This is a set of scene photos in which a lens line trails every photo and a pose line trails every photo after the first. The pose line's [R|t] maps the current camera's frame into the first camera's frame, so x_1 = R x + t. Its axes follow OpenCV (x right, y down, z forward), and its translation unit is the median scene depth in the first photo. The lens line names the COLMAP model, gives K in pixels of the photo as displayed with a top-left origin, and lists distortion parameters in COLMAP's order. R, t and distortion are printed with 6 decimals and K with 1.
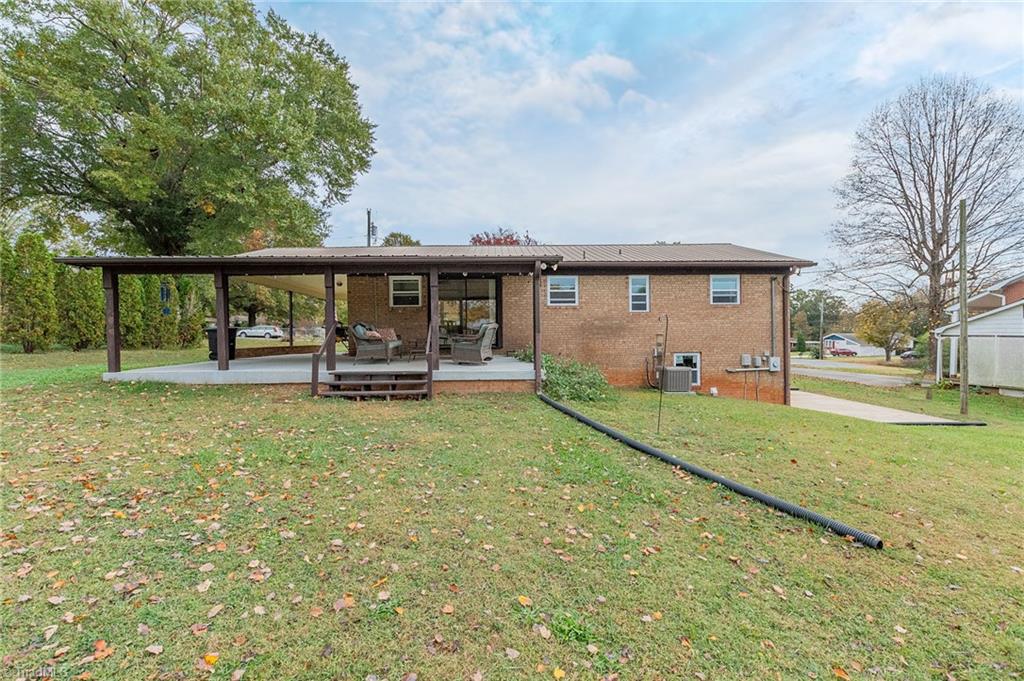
lens RADIAL K [[466.7, 0, 516.2], [0, 466.7, 334.6], [0, 0, 1]] dist [0.003999, -0.002193]
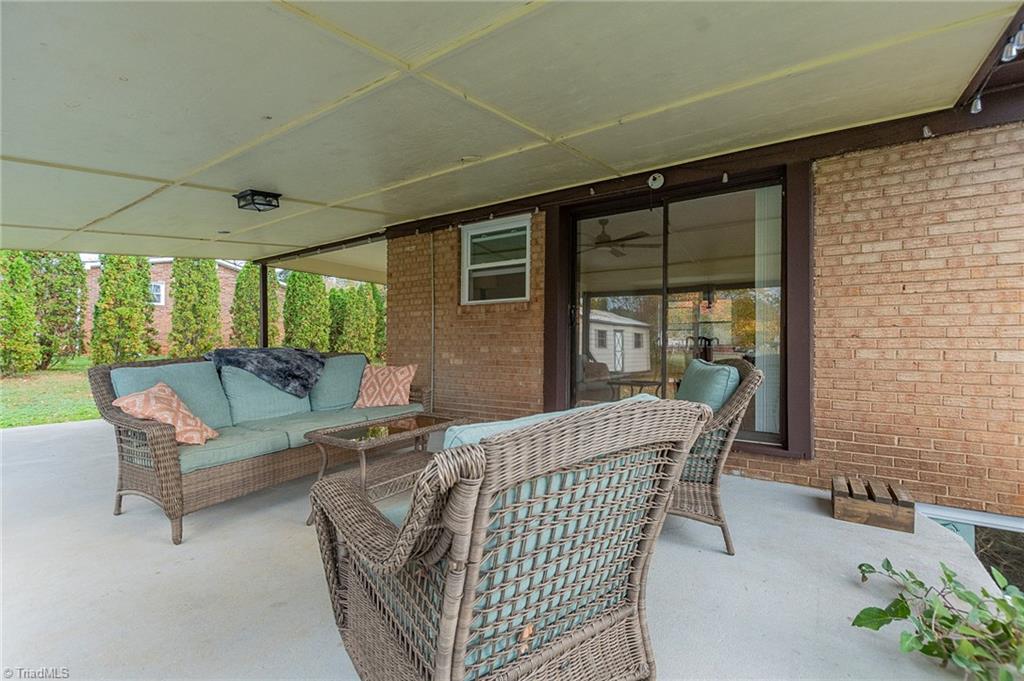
lens RADIAL K [[466.7, 0, 487.6], [0, 466.7, 344.2], [0, 0, 1]] dist [0.003999, -0.002193]
pose [[0.778176, 0.014042, -0.627889, -0.007273], [-0.017918, 0.999839, 0.000154, -0.026512], [0.627790, 0.011130, 0.778303, 0.695554]]
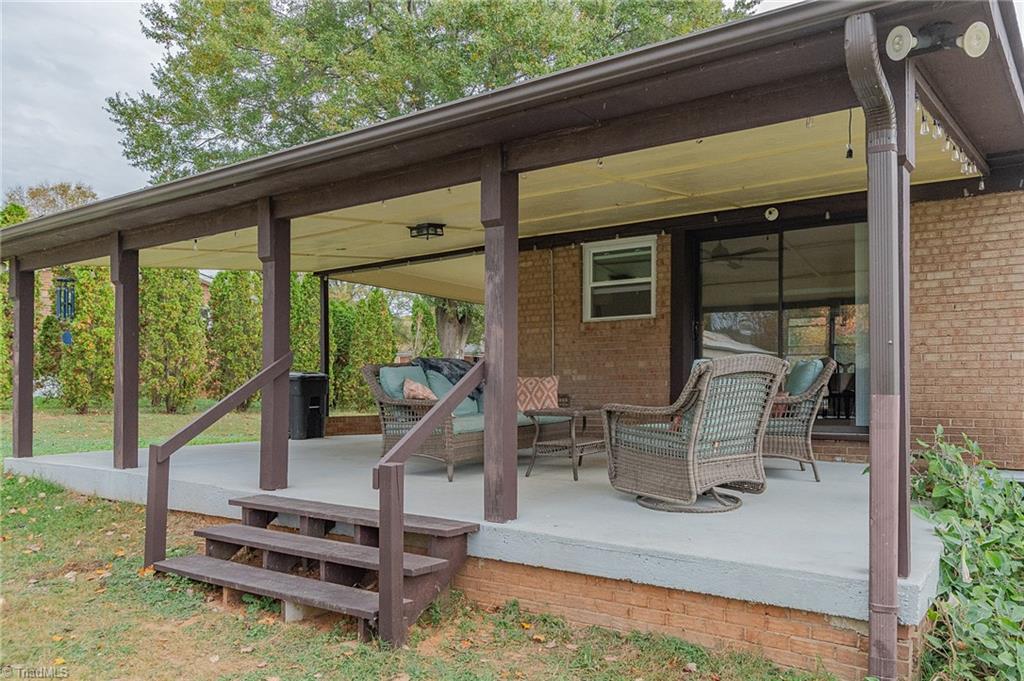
lens RADIAL K [[758.0, 0, 536.4], [0, 758.0, 387.0], [0, 0, 1]] dist [-0.000444, -0.007425]
pose [[0.796129, 0.008717, -0.605064, 0.084841], [-0.012201, 0.999924, -0.001648, -0.002462], [0.605003, 0.008695, 0.796175, 0.455377]]
